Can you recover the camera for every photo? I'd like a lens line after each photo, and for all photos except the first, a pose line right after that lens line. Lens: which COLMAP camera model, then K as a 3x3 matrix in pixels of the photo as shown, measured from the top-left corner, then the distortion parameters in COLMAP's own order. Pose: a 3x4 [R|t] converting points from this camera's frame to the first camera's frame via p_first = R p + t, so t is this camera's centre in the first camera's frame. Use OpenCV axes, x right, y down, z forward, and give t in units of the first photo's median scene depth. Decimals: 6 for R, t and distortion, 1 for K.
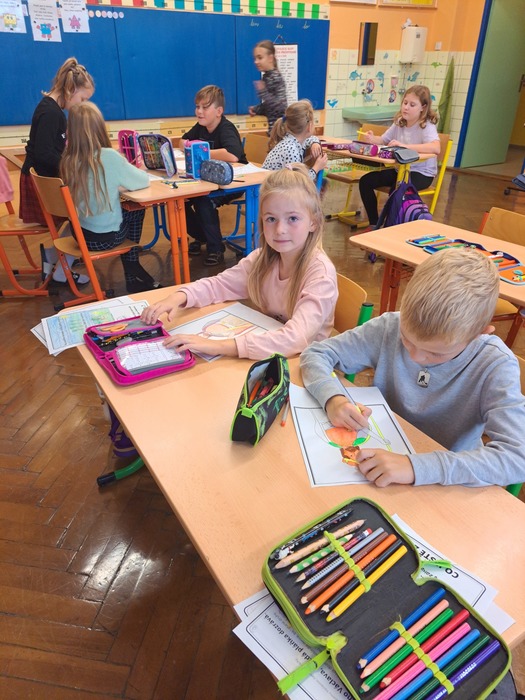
lens RADIAL K [[503.7, 0, 263.2], [0, 503.7, 346.3], [0, 0, 1]] dist [0.025333, -0.016968]
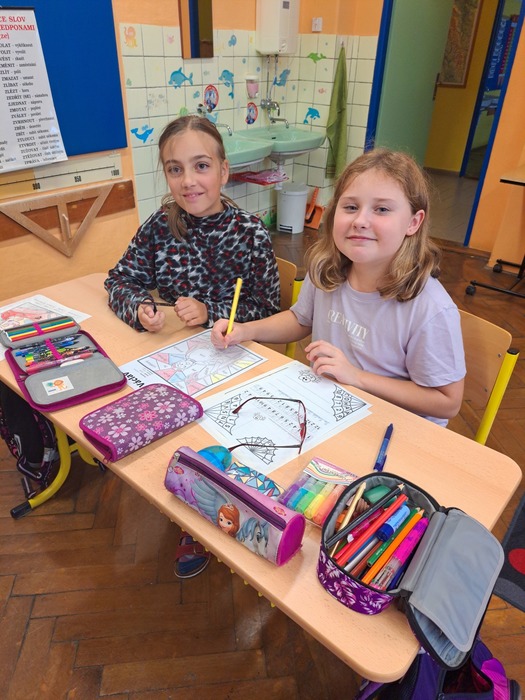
lens RADIAL K [[503.7, 0, 257.6], [0, 503.7, 352.7], [0, 0, 1]] dist [0.025333, -0.016968]
pose [[0.962051, -0.128861, 0.240527, 0.094980], [0.119228, 0.991384, 0.054244, -0.270064], [-0.245445, -0.023508, 0.969125, 0.464290]]
